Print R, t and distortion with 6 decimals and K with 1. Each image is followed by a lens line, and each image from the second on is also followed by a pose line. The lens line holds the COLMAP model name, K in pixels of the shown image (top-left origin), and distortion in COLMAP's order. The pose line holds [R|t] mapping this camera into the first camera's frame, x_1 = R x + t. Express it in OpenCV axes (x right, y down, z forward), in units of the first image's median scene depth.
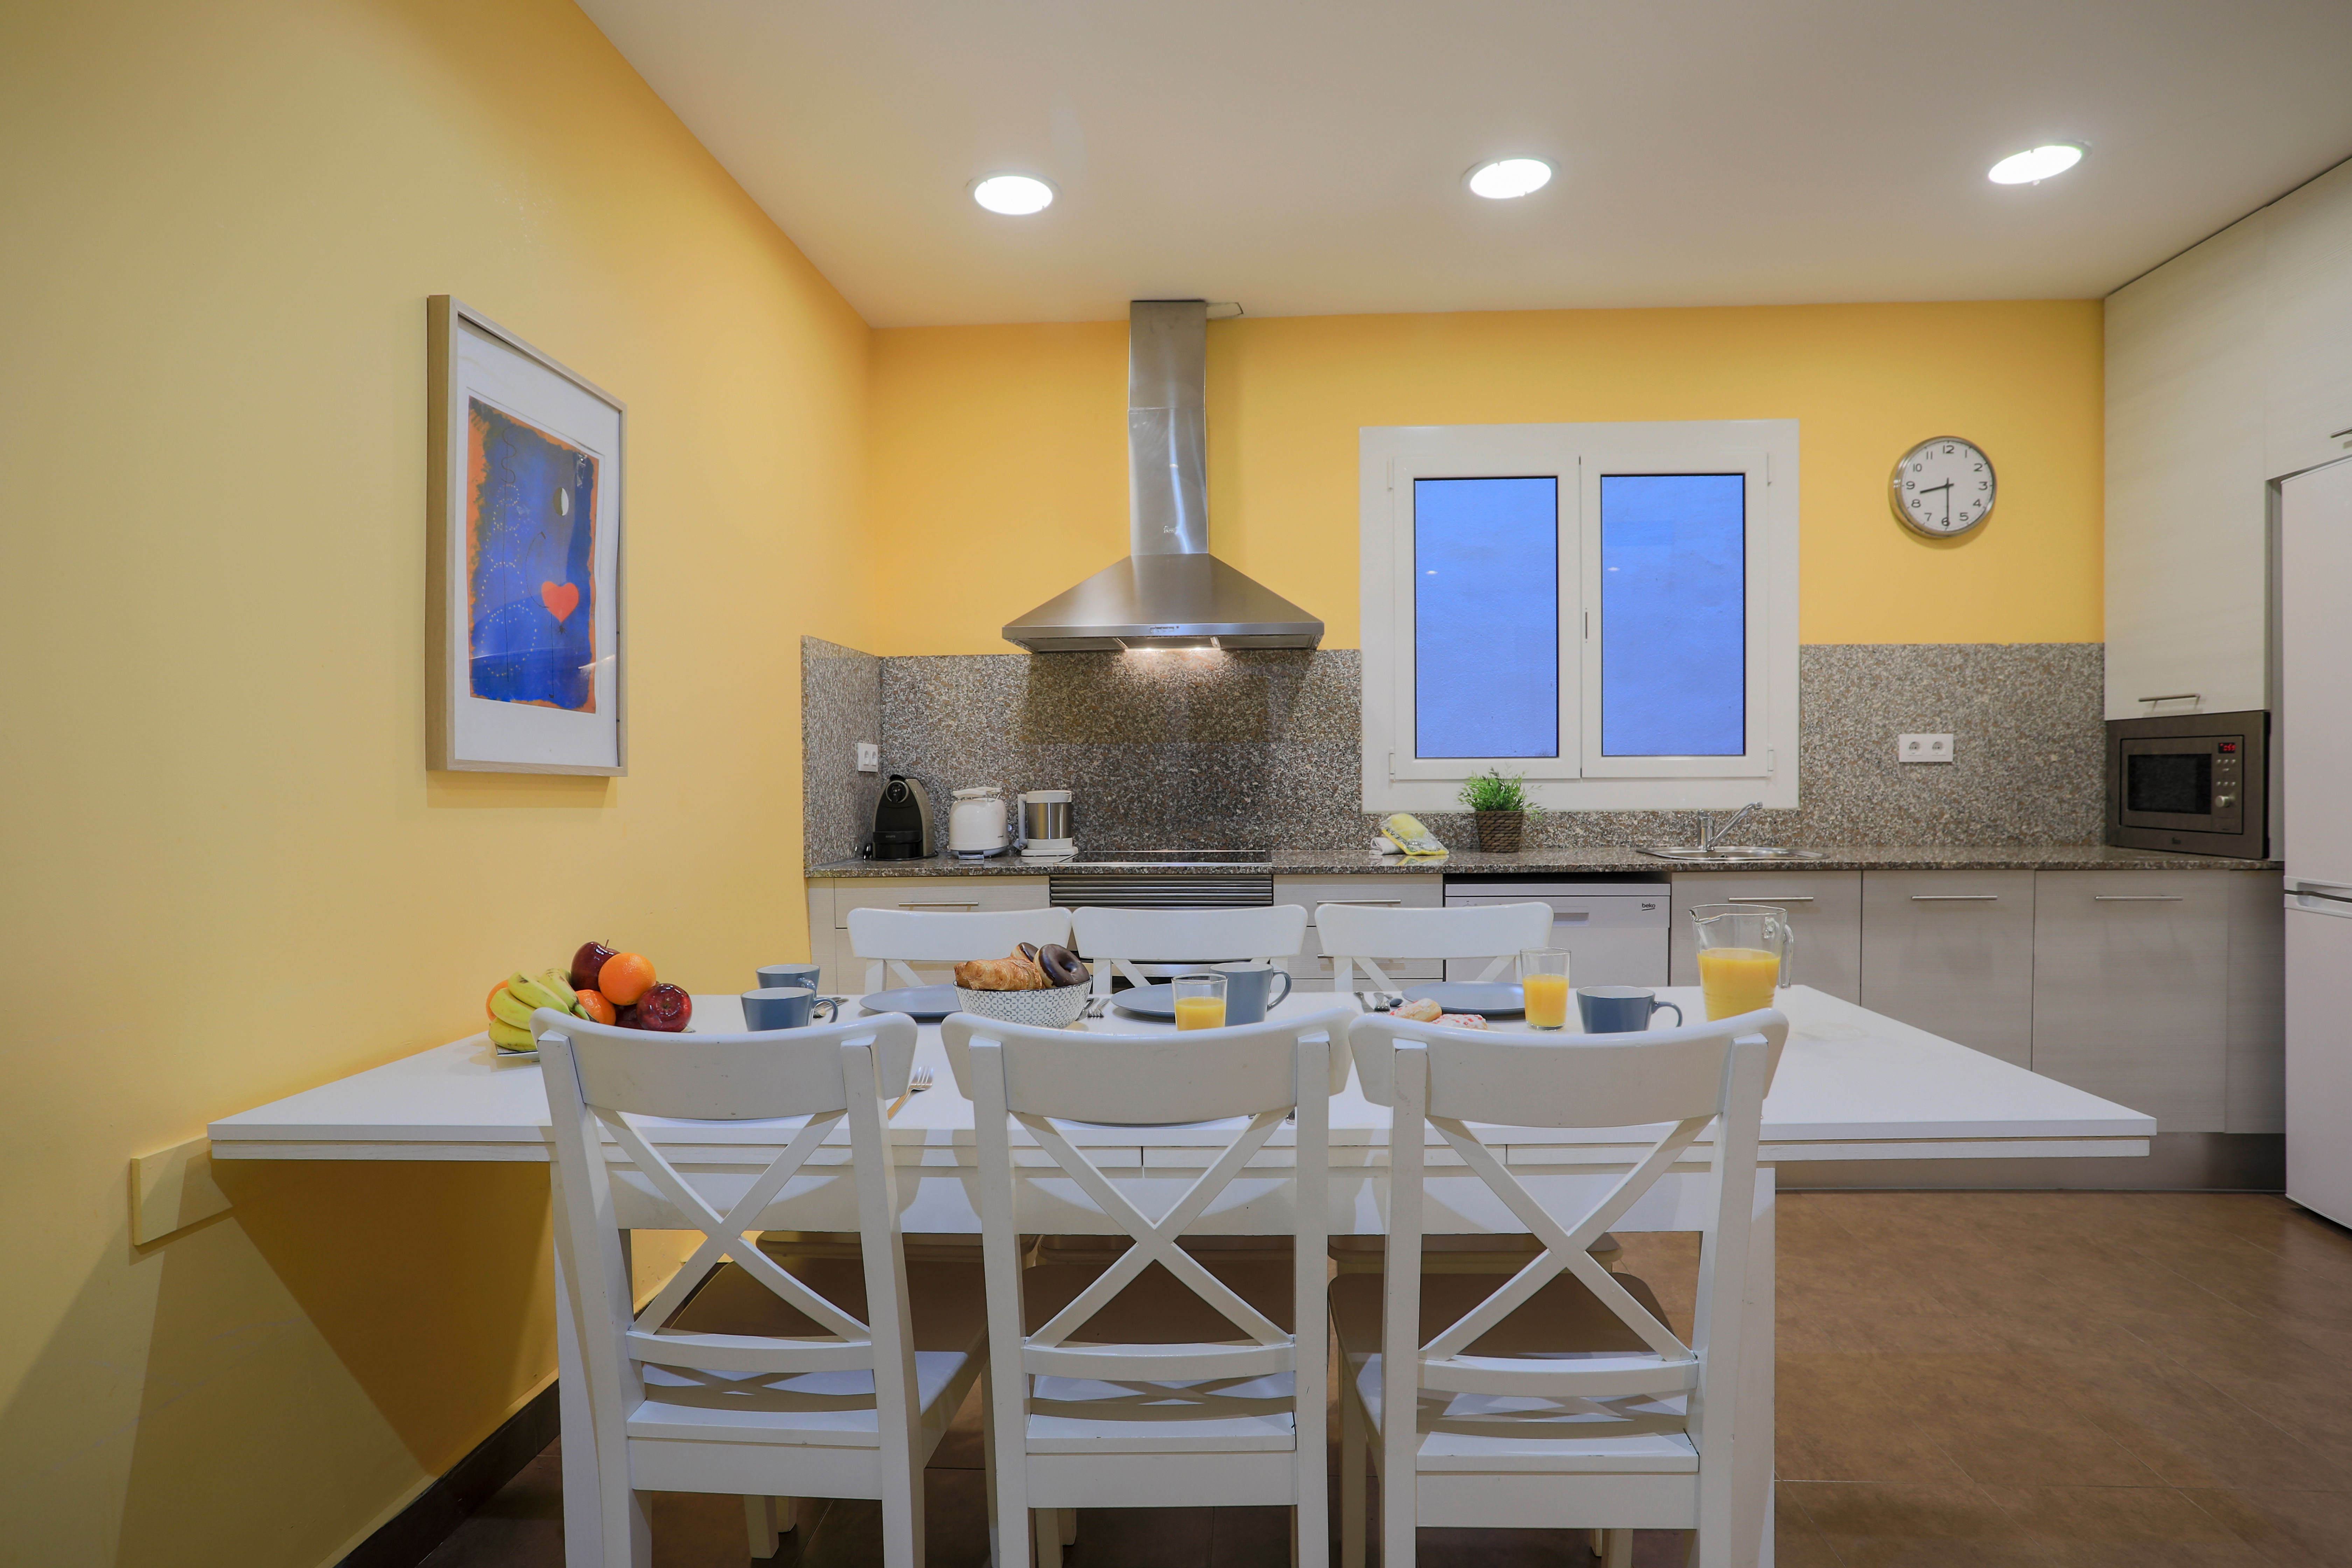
lens RADIAL K [[1239.2, 0, 1192.8], [0, 1239.2, 806.4], [0, 0, 1]] dist [-0.057182, 0.033923]
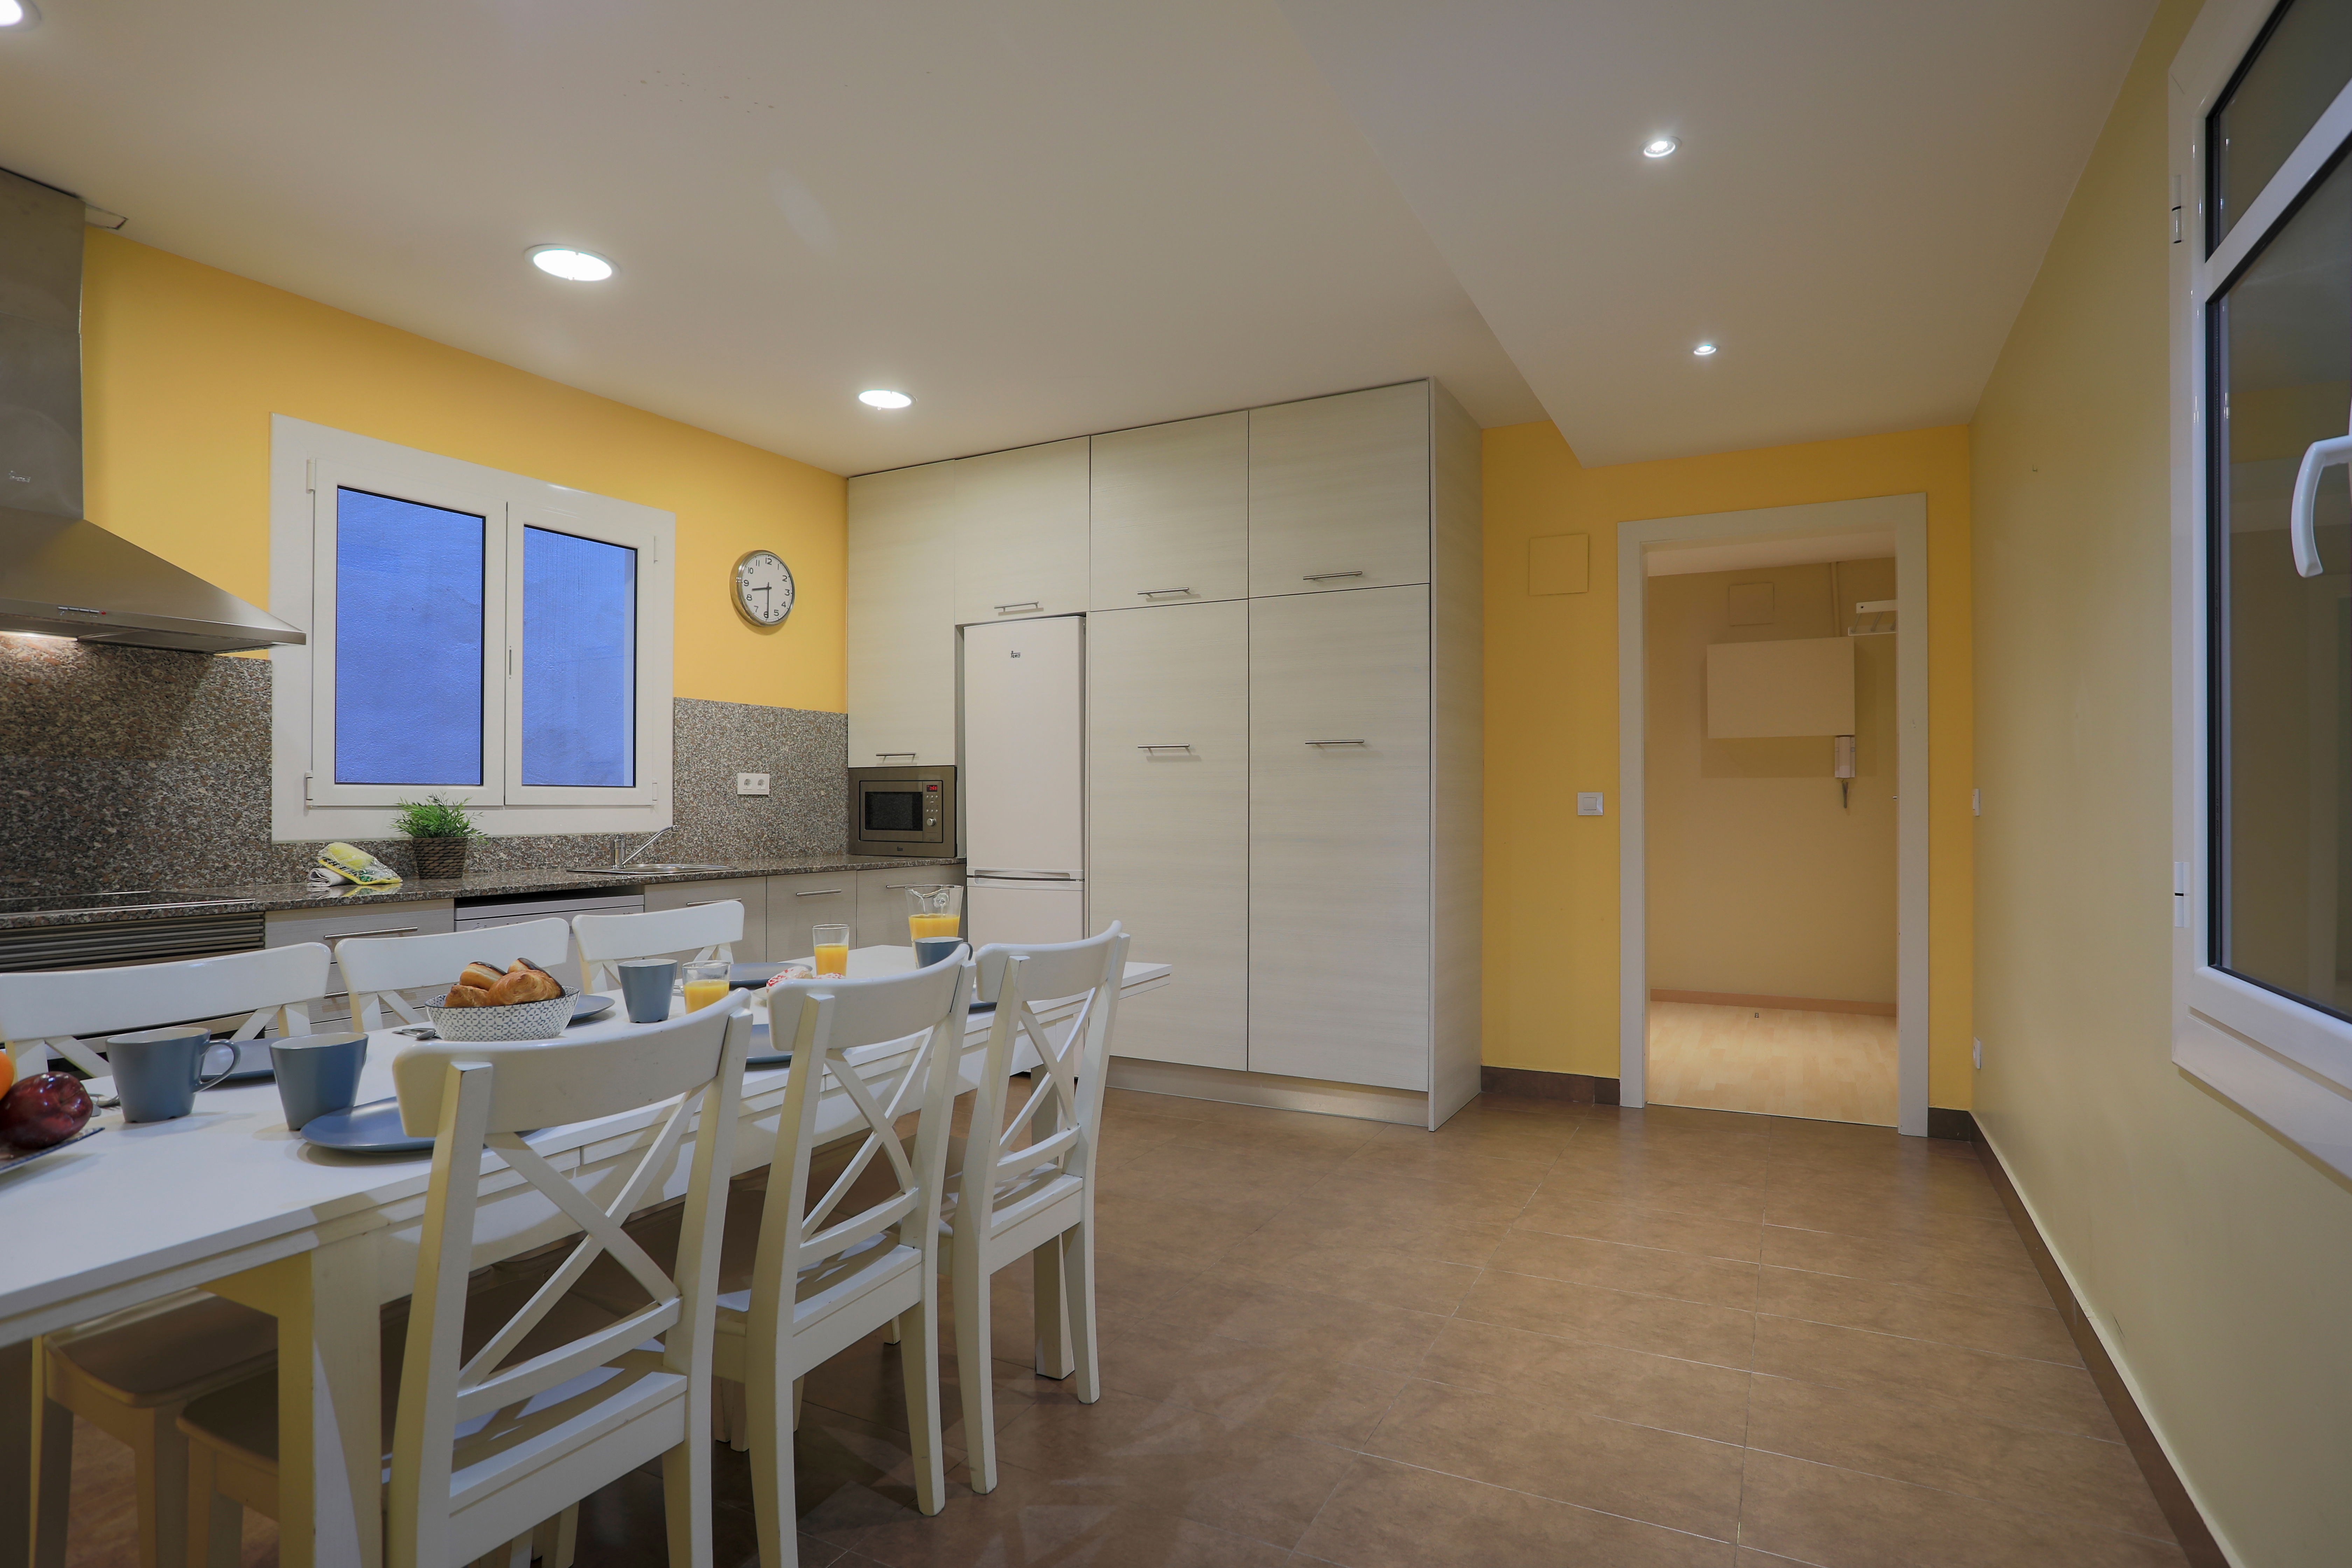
lens RADIAL K [[1239.2, 0, 1214.8], [0, 1239.2, 796.0], [0, 0, 1]] dist [-0.057182, 0.033923]
pose [[0.371484, 0.013775, 0.928337, -0.443141], [0.023712, 0.999423, -0.024318, 0.008793], [-0.928136, 0.031046, 0.370943, 0.050486]]
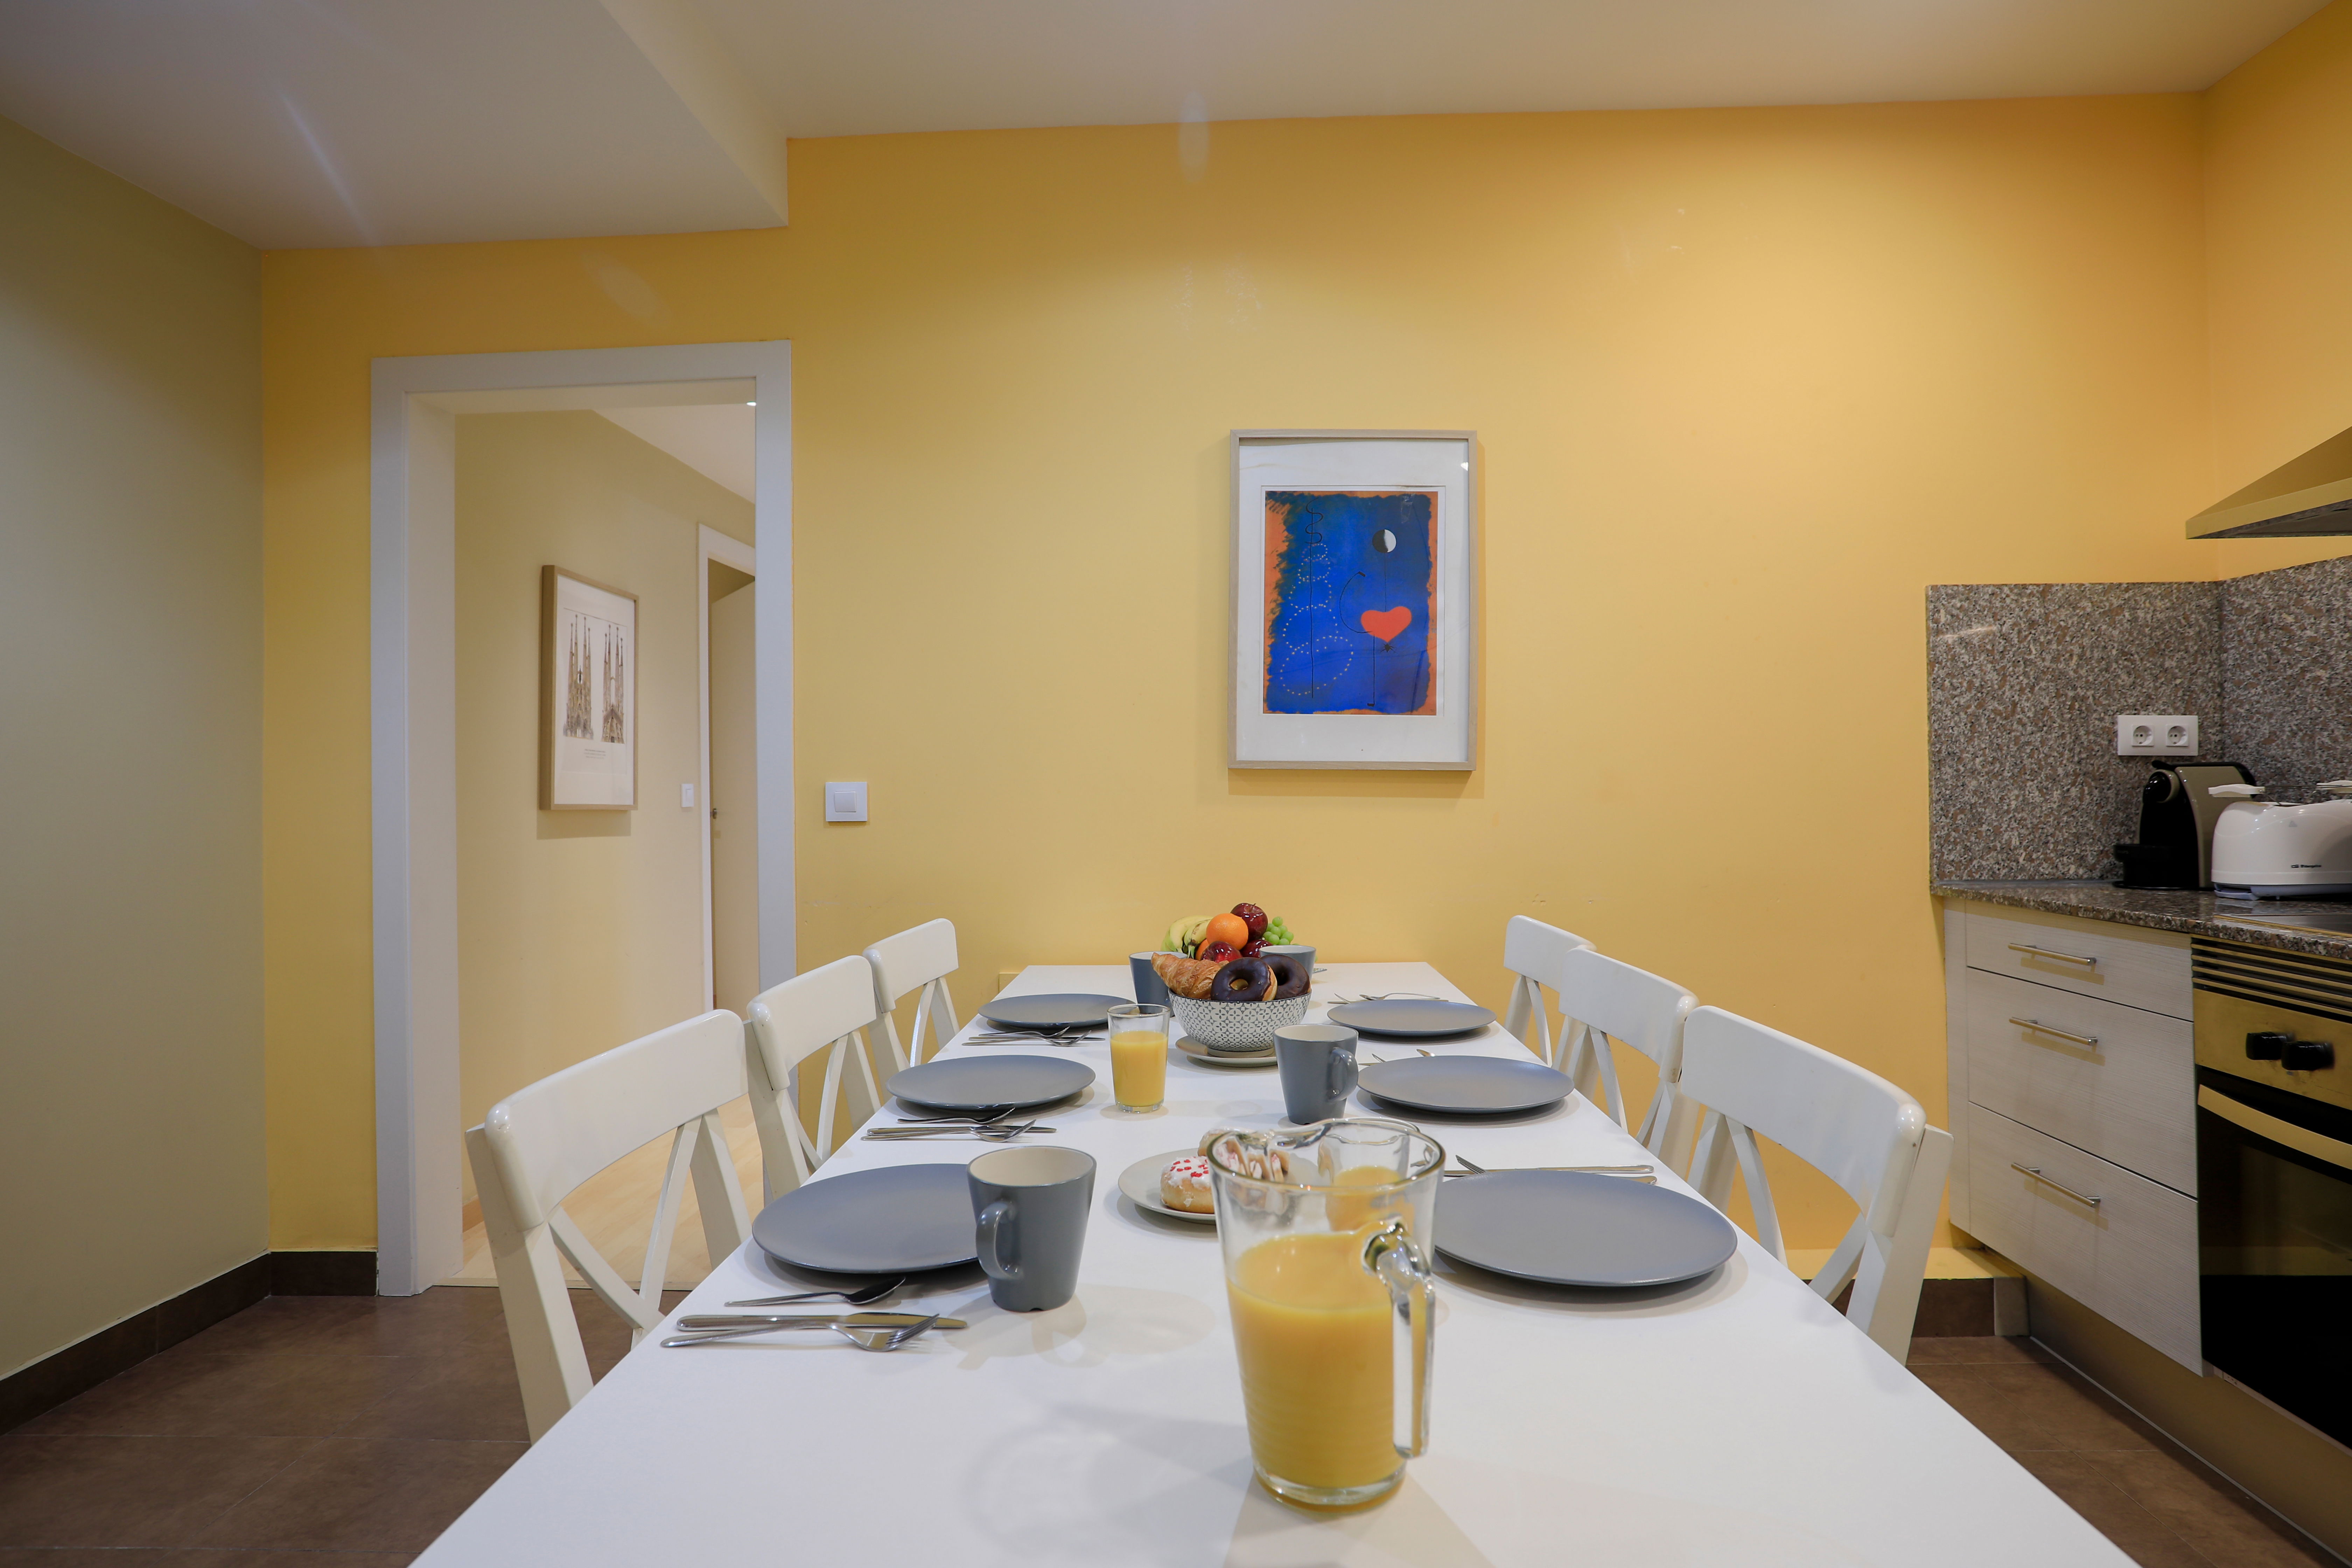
lens RADIAL K [[1239.2, 0, 1157.6], [0, 1239.2, 760.6], [0, 0, 1]] dist [-0.057182, 0.033923]
pose [[0.012112, -0.001283, -0.999926, 0.416341], [-0.013376, 0.999909, -0.001445, -0.018019], [0.999837, 0.013392, 0.012094, 0.460768]]
